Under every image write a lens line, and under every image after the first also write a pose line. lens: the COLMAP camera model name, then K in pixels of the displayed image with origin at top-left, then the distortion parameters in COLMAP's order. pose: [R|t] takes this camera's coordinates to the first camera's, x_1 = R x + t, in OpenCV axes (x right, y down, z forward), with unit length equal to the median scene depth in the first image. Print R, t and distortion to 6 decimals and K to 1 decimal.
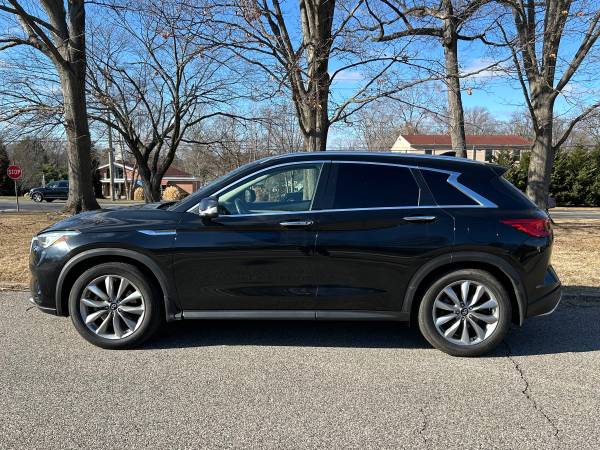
lens RADIAL K [[519.1, 0, 300.0], [0, 519.1, 219.7], [0, 0, 1]] dist [0.064177, -0.078679]
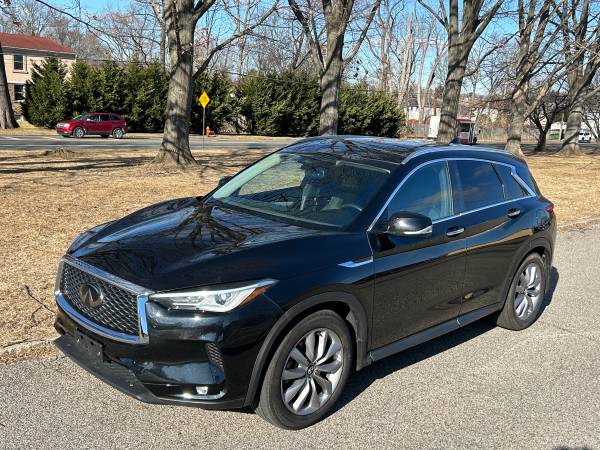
lens RADIAL K [[652.3, 0, 302.9], [0, 652.3, 230.4], [0, 0, 1]] dist [0.065525, 0.000000]
pose [[0.659739, -0.116082, 0.742476, -1.018372], [0.009736, 0.989235, 0.146010, -0.161630], [-0.751432, -0.089100, 0.653767, 0.425073]]
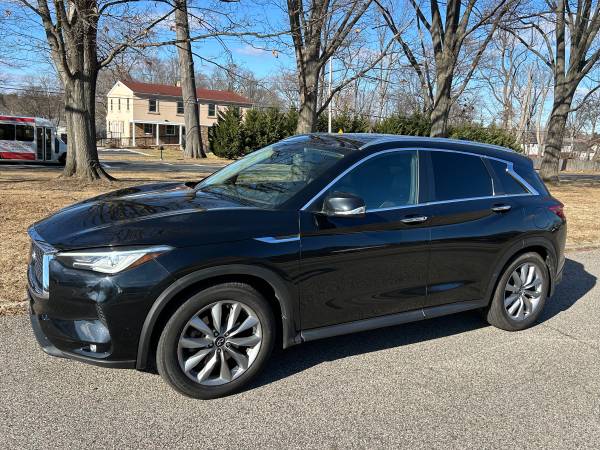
lens RADIAL K [[519.1, 0, 300.6], [0, 519.1, 227.0], [0, 0, 1]] dist [0.064177, -0.078679]
pose [[0.834722, -0.059485, 0.547449, -0.652736], [-0.001181, 0.993953, 0.109802, -0.076130], [-0.550670, -0.092301, 0.829604, 0.340503]]
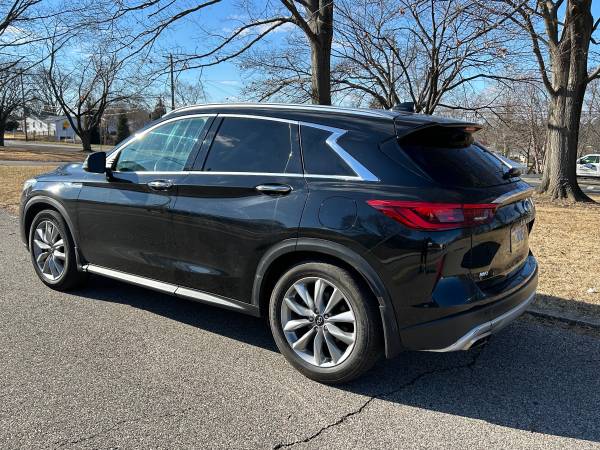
lens RADIAL K [[519.1, 0, 303.4], [0, 519.1, 212.9], [0, 0, 1]] dist [0.064177, -0.078679]
pose [[0.829337, 0.092986, -0.550957, 0.665552], [-0.067985, 0.995522, 0.065680, -0.019592], [0.554598, -0.017014, 0.831945, 0.372548]]
